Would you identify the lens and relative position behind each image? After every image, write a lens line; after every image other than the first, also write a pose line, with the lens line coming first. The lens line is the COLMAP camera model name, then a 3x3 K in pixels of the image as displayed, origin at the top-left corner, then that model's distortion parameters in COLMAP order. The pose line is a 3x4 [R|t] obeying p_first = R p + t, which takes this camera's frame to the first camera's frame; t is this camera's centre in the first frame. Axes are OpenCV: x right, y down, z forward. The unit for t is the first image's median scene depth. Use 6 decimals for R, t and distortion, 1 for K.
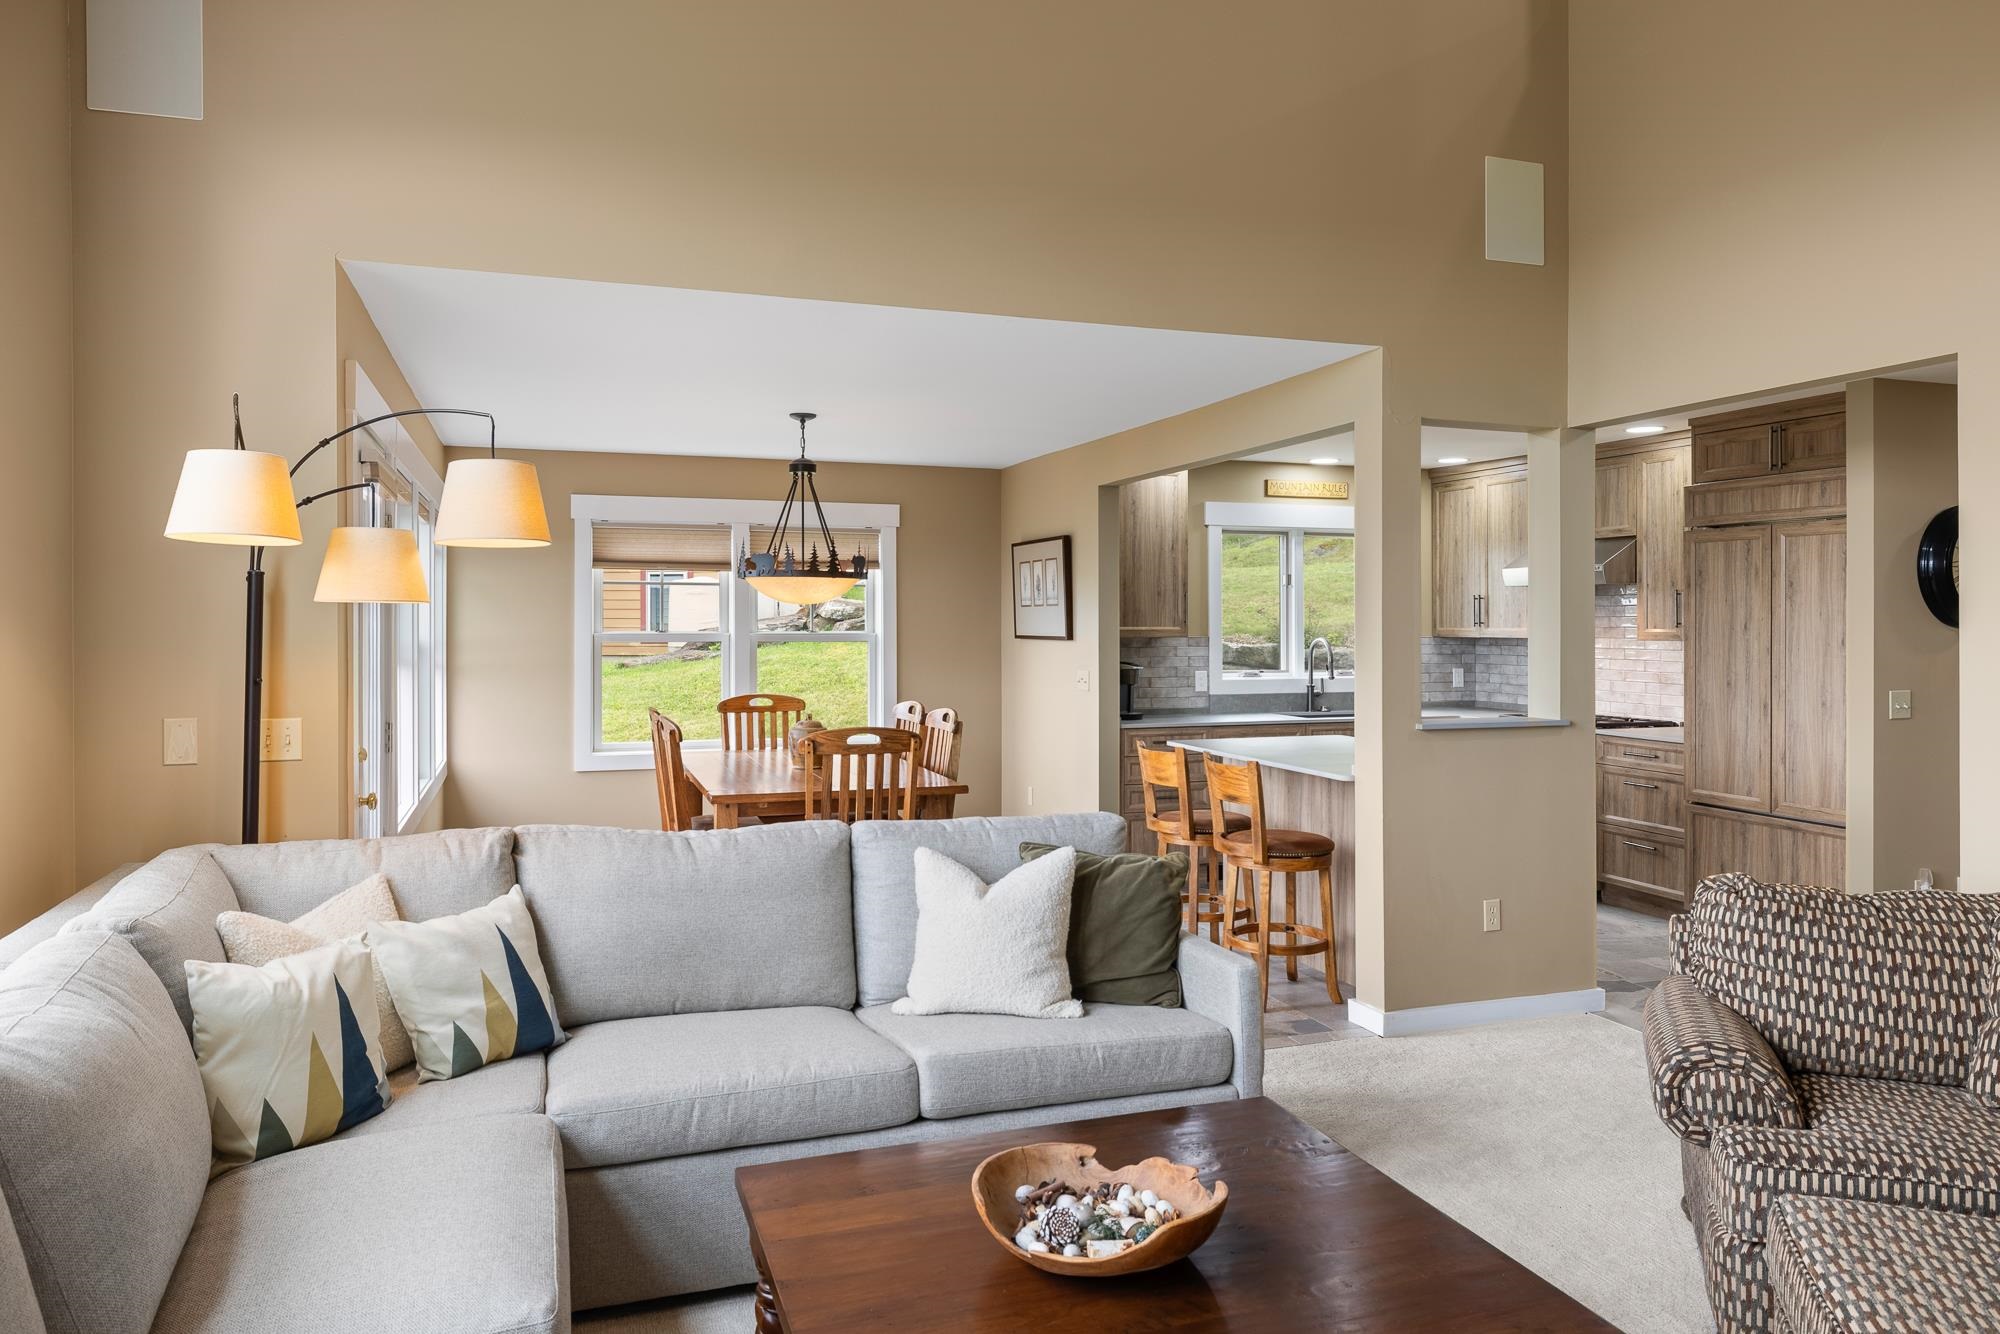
lens RADIAL K [[1324.5, 0, 991.0], [0, 1324.5, 616.0], [0, 0, 1]] dist [-0.005673, -0.001114]
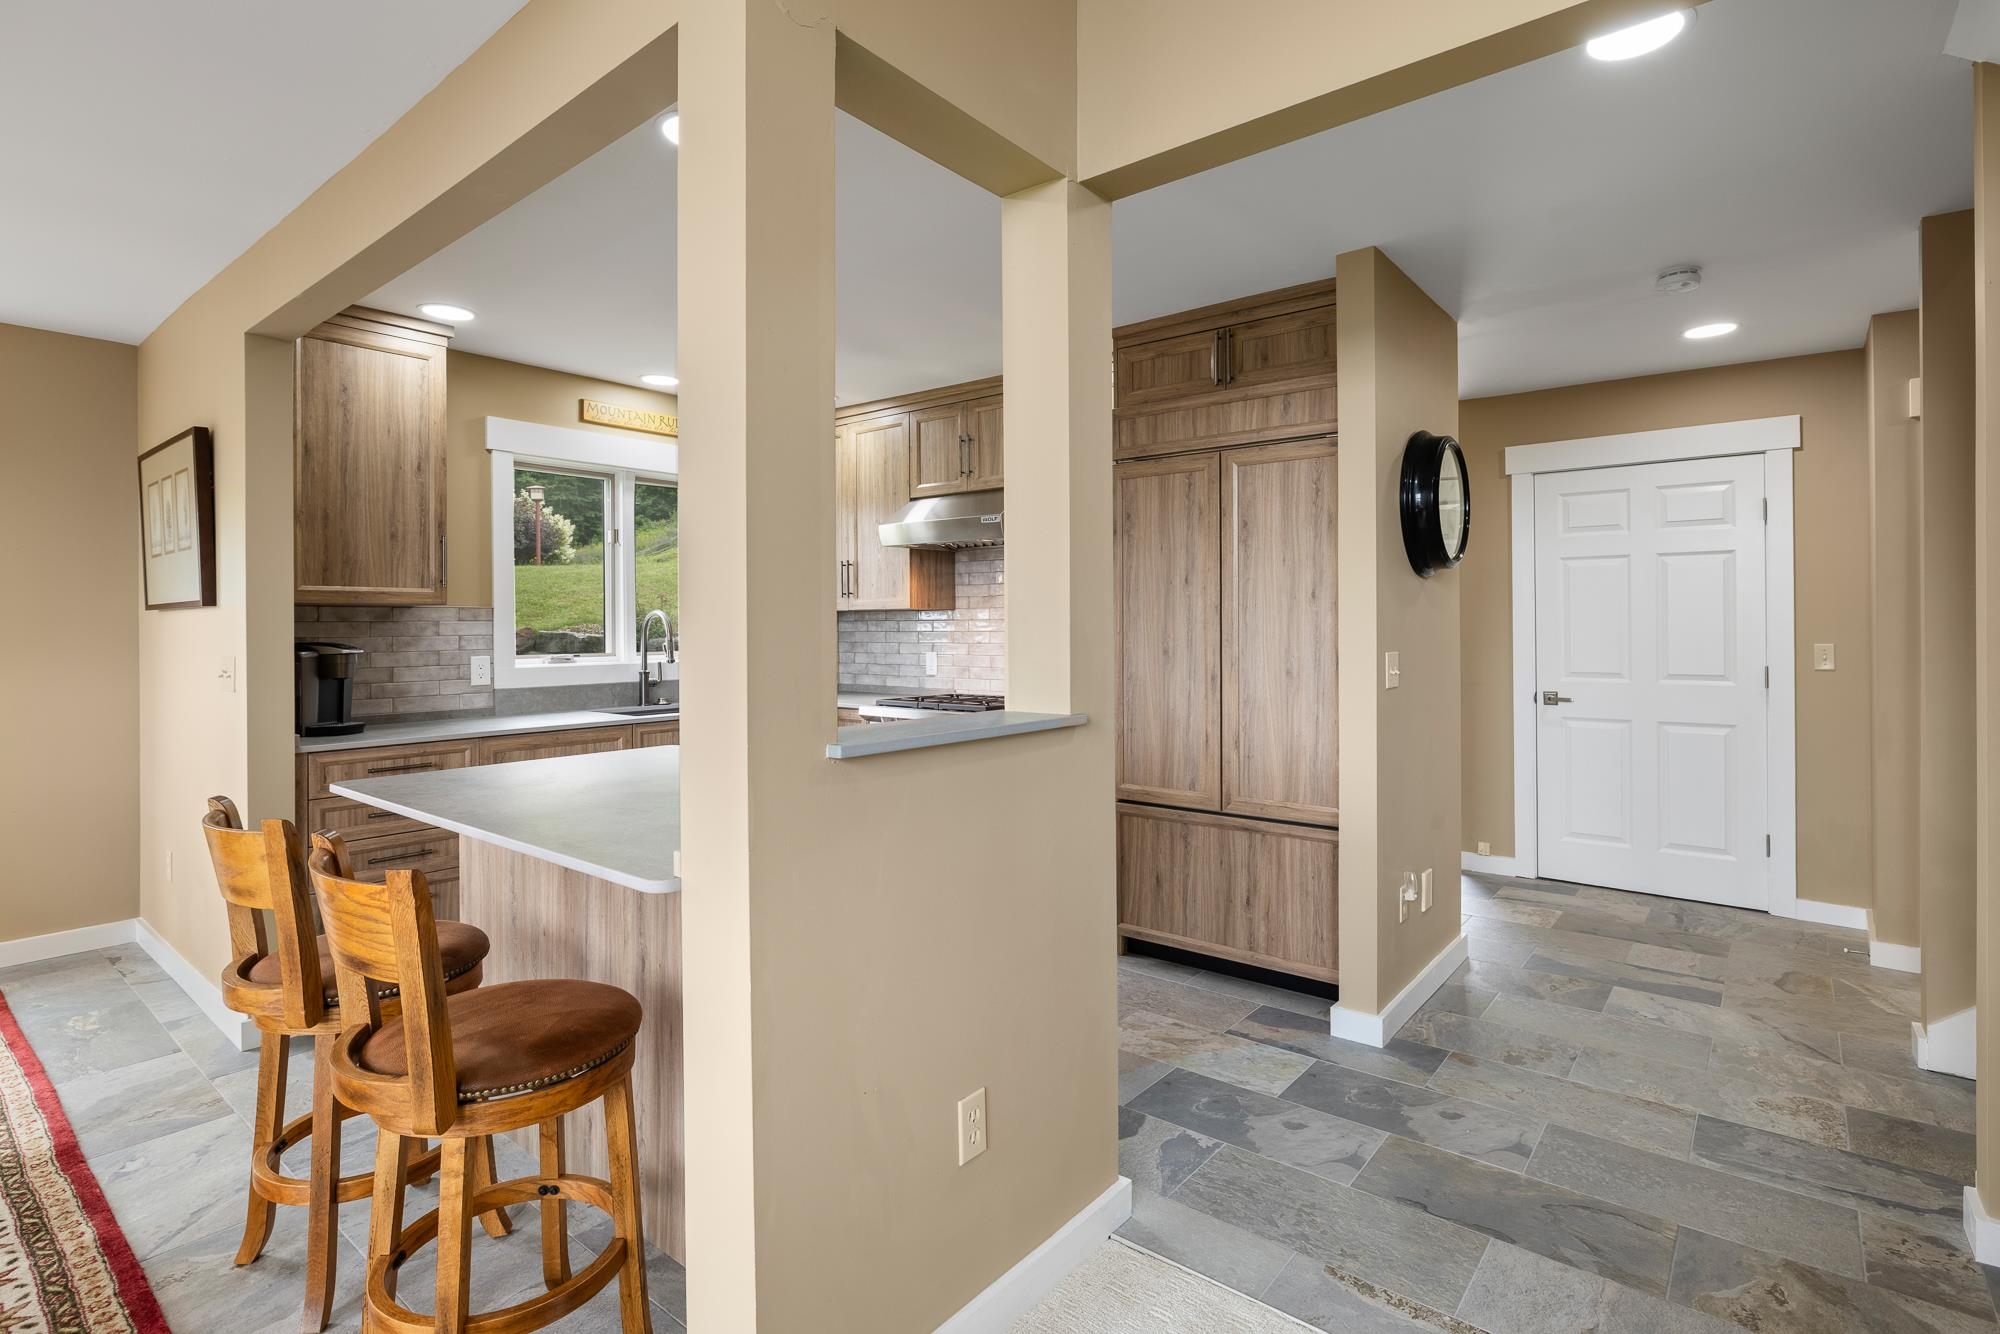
lens RADIAL K [[962.7, 0, 997.6], [0, 962.7, 621.1], [0, 0, 1]] dist [-0.004452, 0.000536]
pose [[0.848483, -0.002883, 0.529214, 0.161228], [0.004488, 0.999988, -0.001748, 0.033396], [-0.529203, 0.003858, 0.848486, 0.559654]]
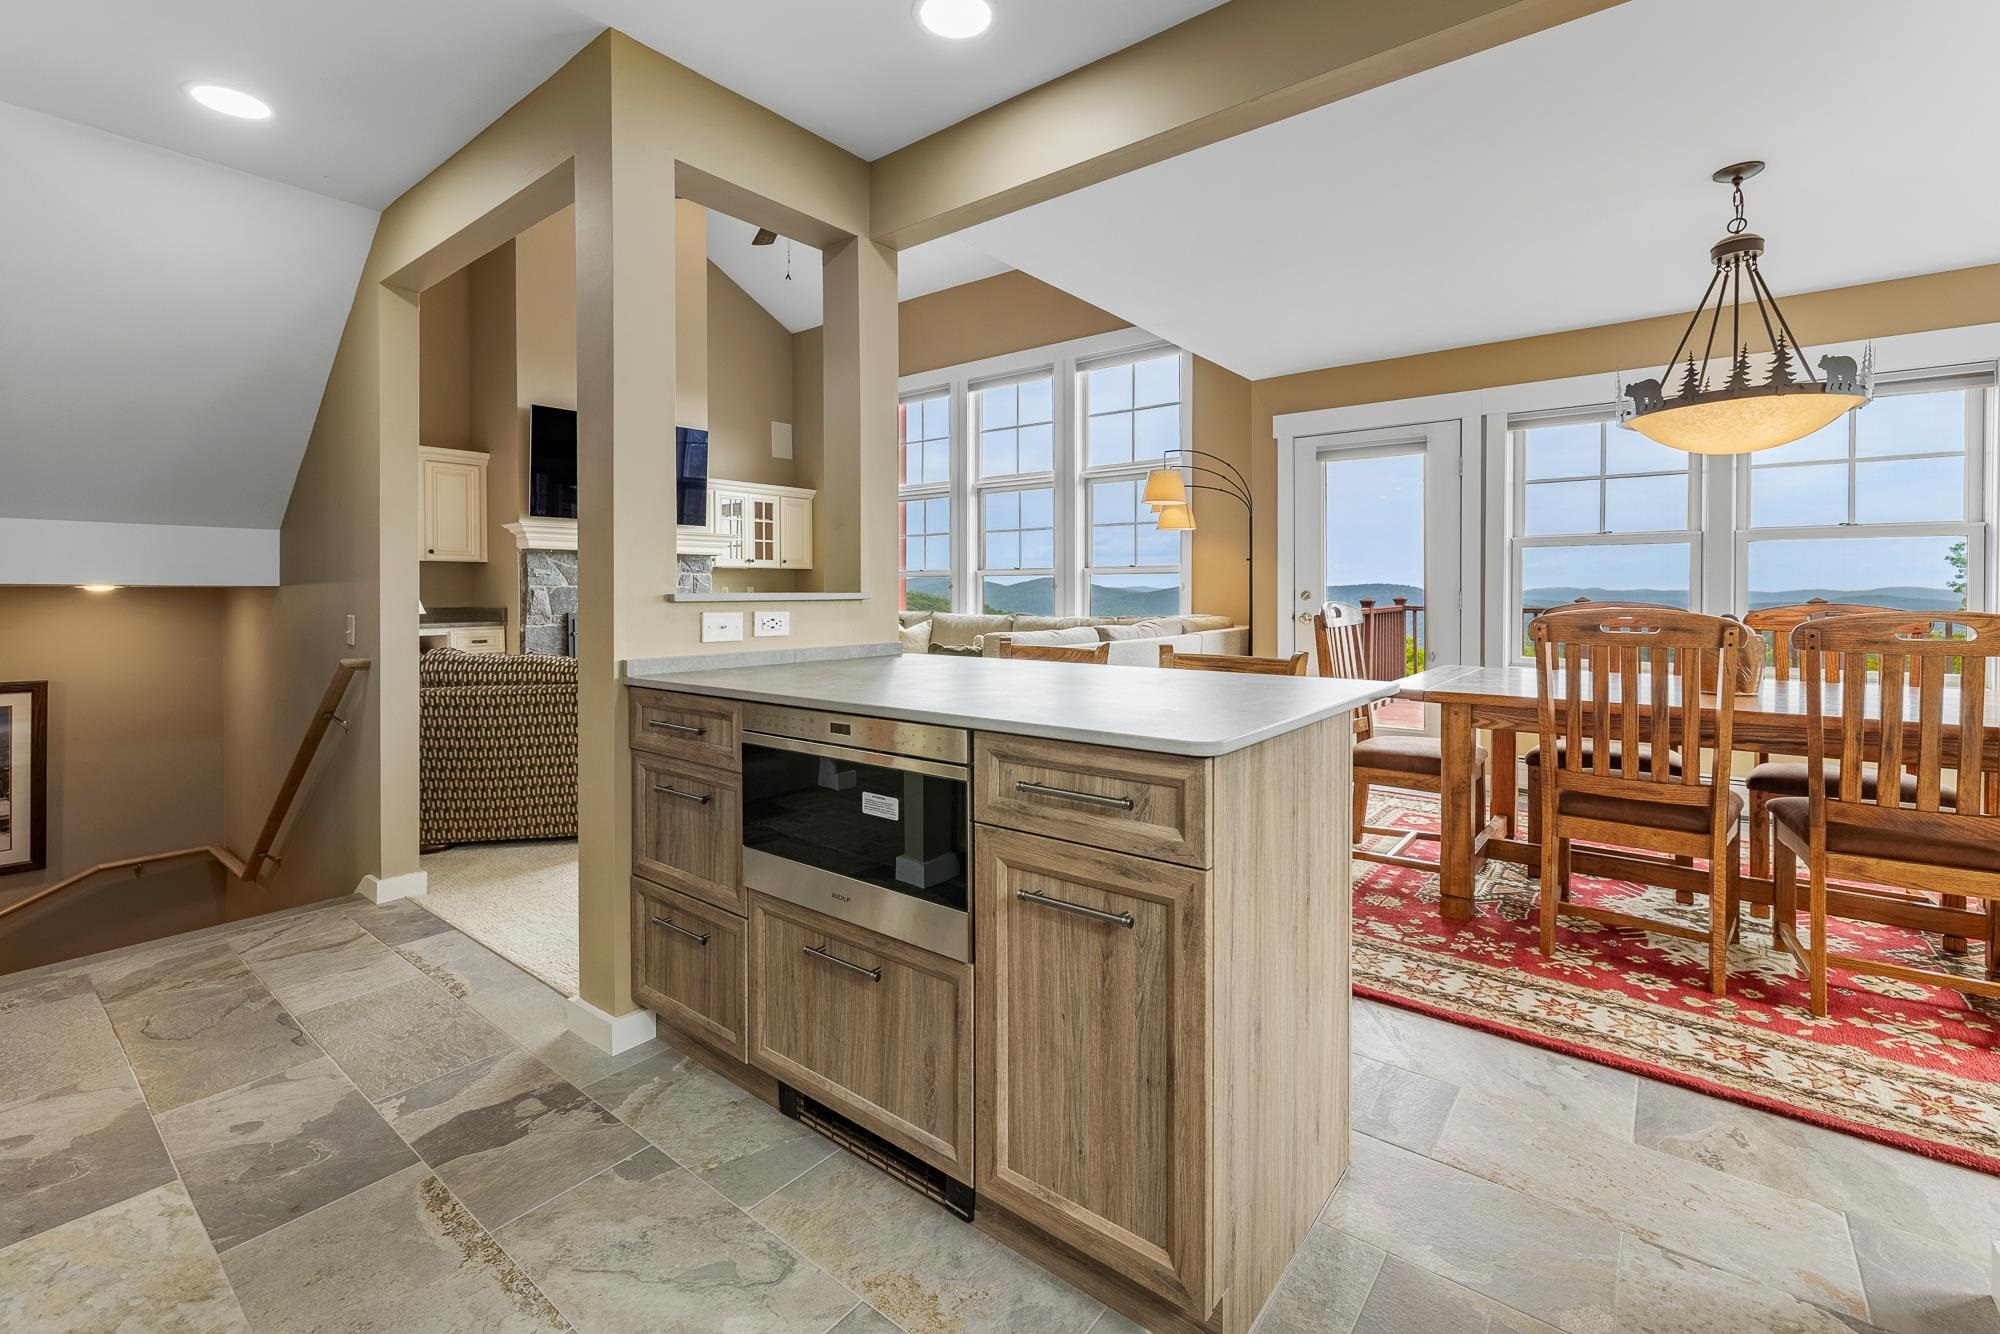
lens RADIAL K [[862.1, 0, 995.8], [0, 862.1, 592.0], [0, 0, 1]] dist [0.001422, -0.001200]
pose [[-0.842183, 0.001922, -0.539188, 0.426658], [0.003199, 0.999994, -0.001433, 0.064793], [0.539182, -0.002932, -0.842184, 1.228924]]
